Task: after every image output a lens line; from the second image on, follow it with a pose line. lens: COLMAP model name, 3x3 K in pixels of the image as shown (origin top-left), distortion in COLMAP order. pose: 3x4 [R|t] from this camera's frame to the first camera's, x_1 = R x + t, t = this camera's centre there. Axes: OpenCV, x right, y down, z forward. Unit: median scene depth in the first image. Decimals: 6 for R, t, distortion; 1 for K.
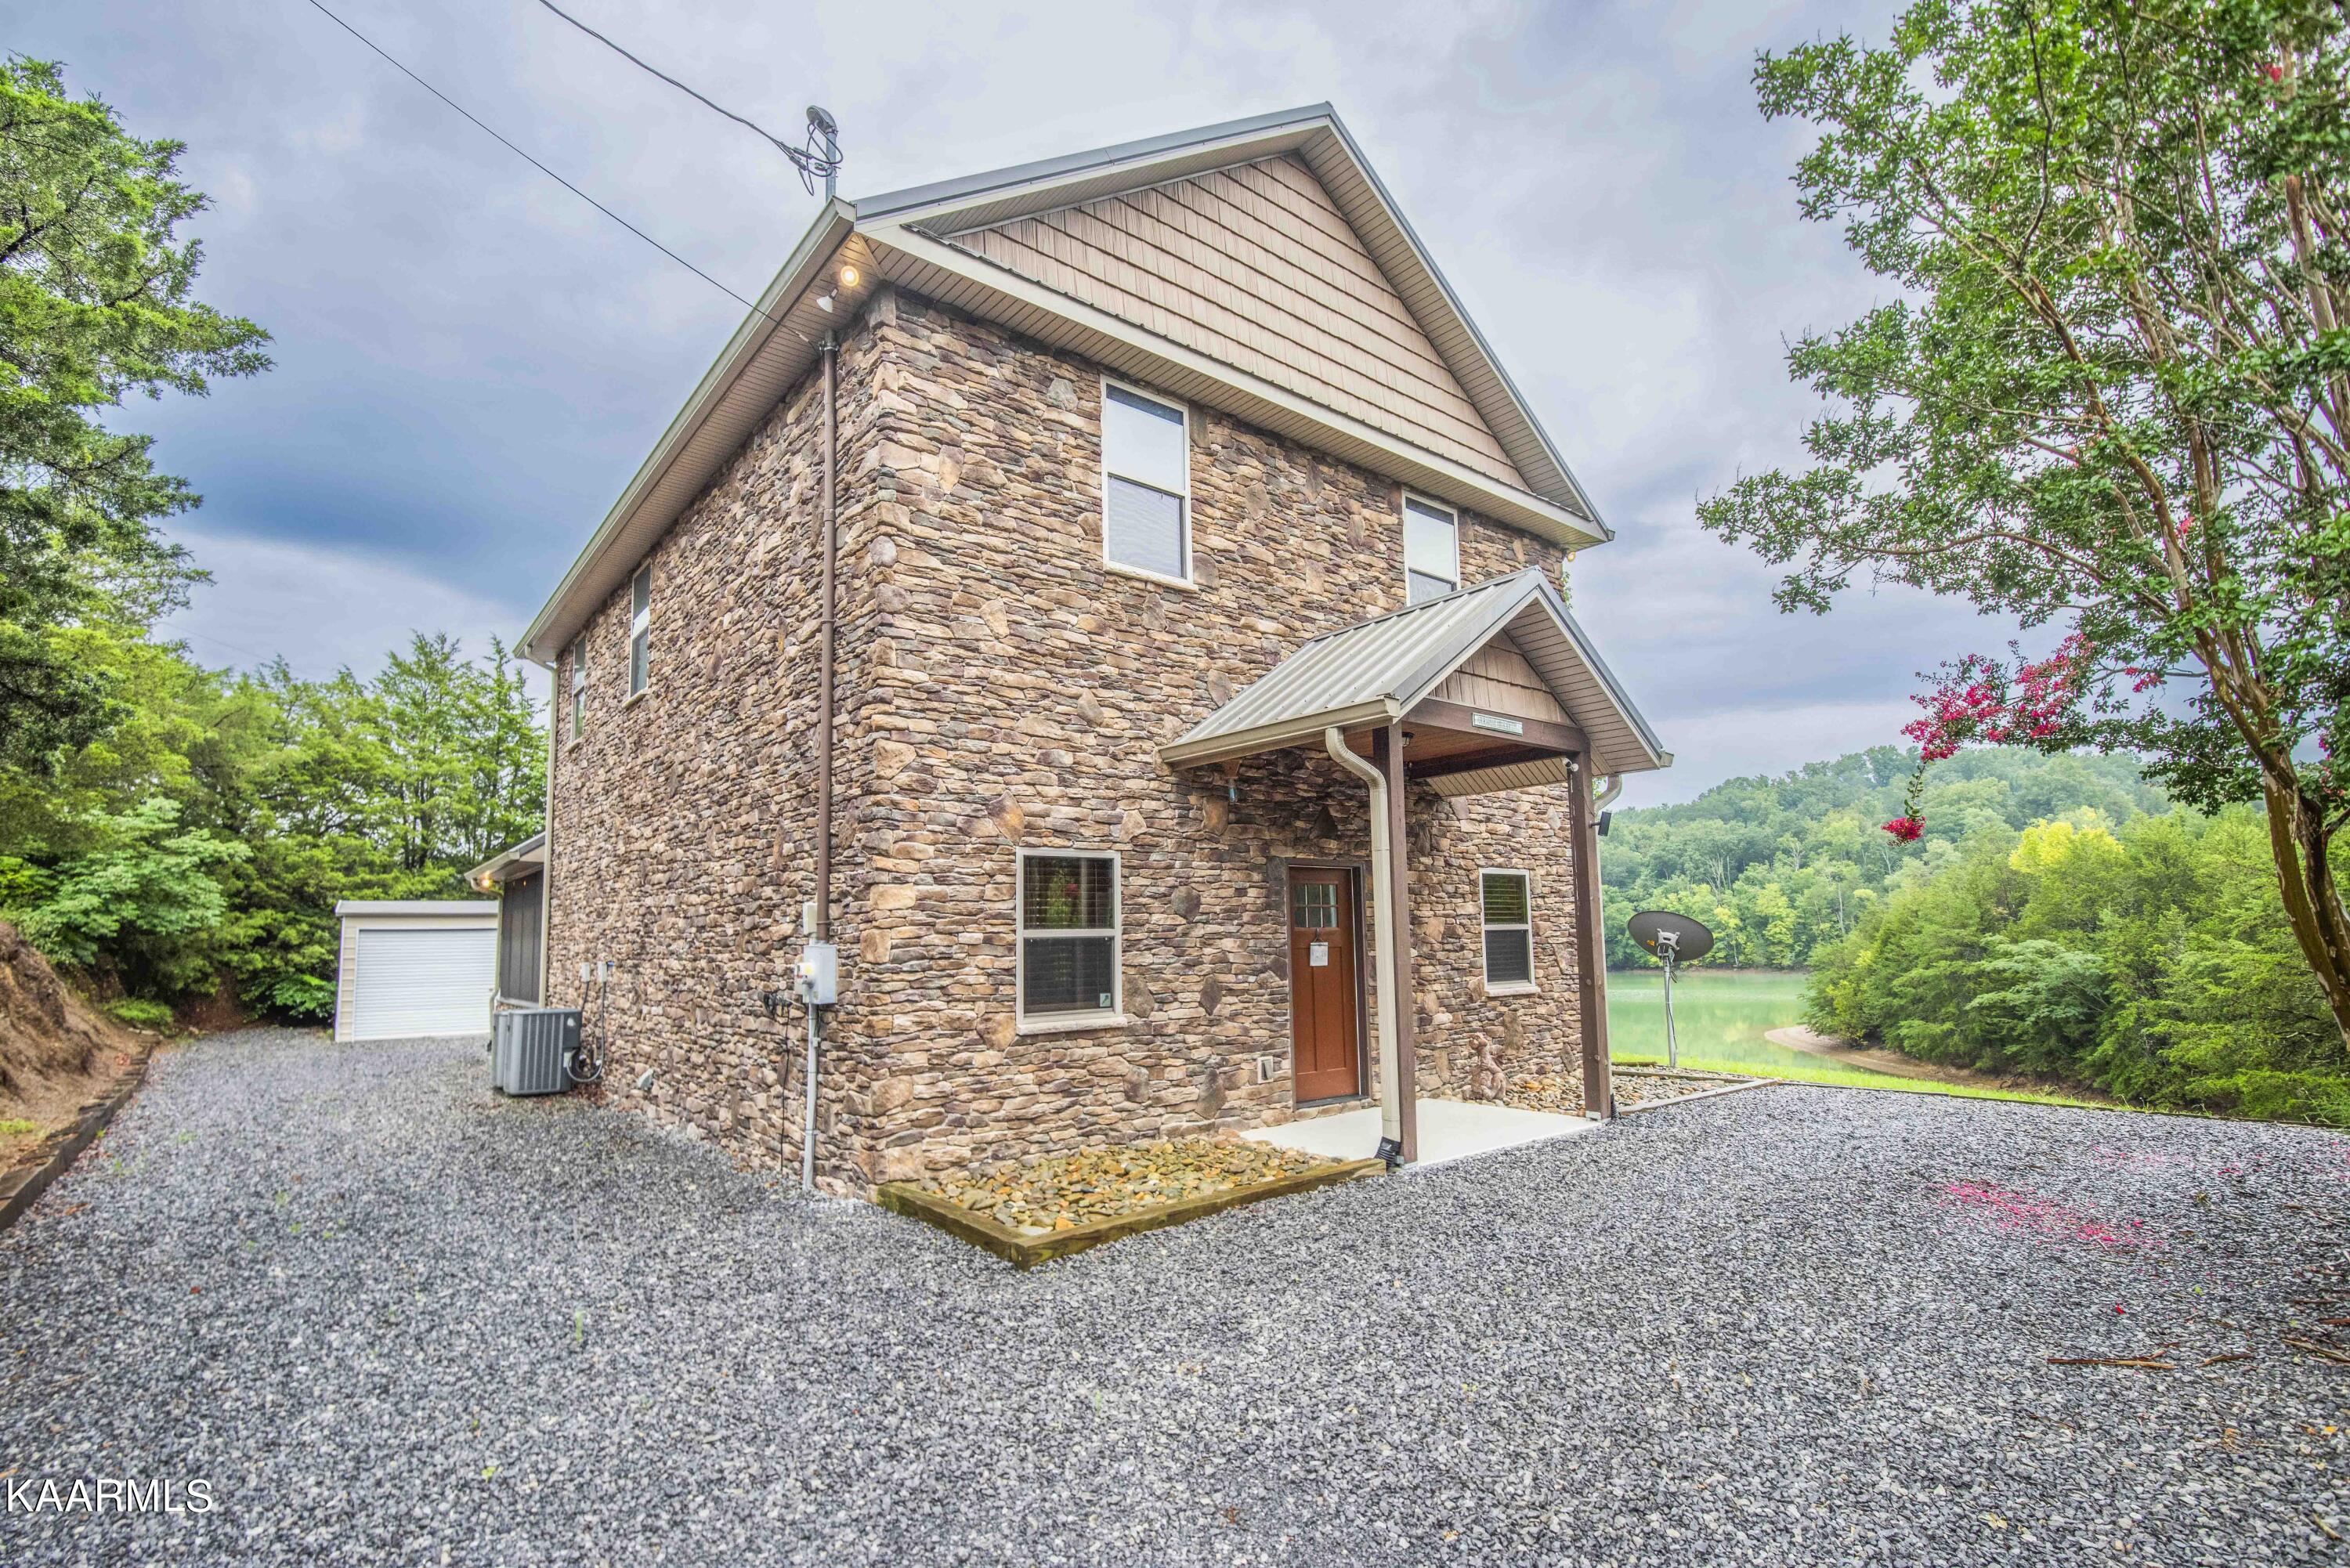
lens RADIAL K [[1079.8, 0, 1159.5], [0, 1079.8, 808.6], [0, 0, 1]] dist [-0.018533, -0.011588]
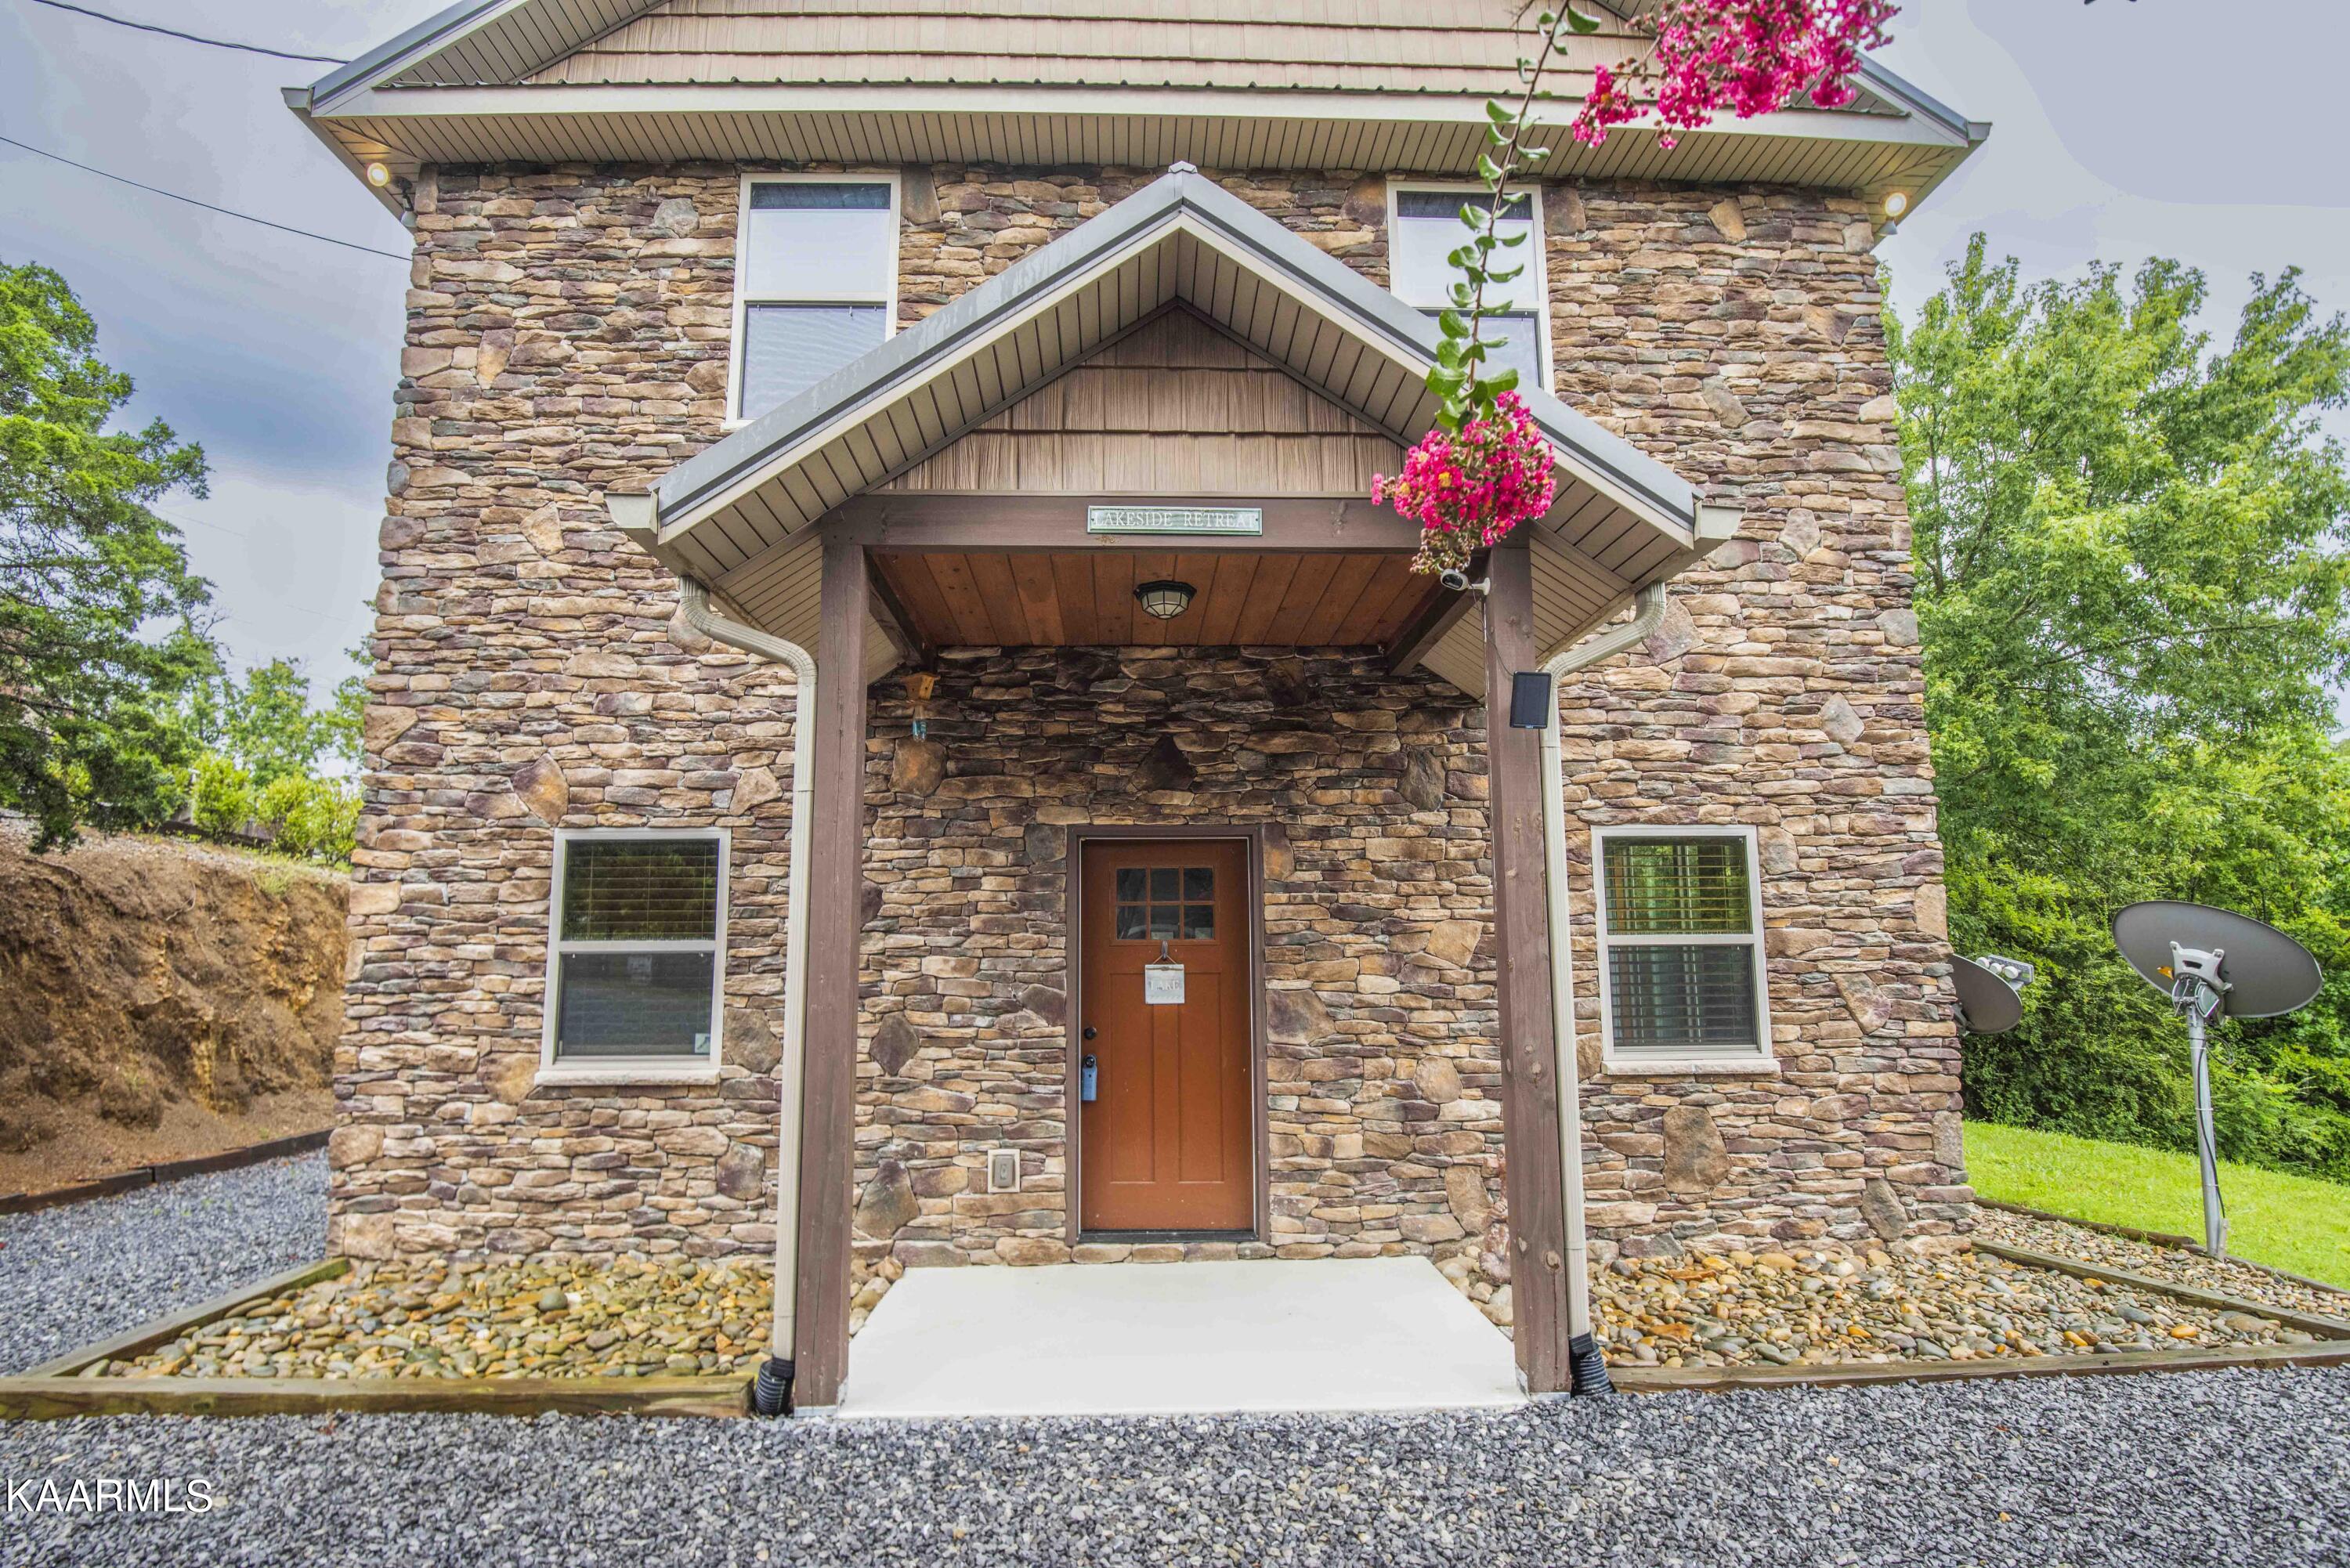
lens RADIAL K [[1079.8, 0, 1167.8], [0, 1079.8, 809.9], [0, 0, 1]] dist [-0.018533, -0.011588]
pose [[0.800221, -0.069824, -0.595627, 0.609875], [0.064652, 0.997455, -0.030070, 0.068146], [0.596210, -0.014445, 0.802698, 0.626334]]
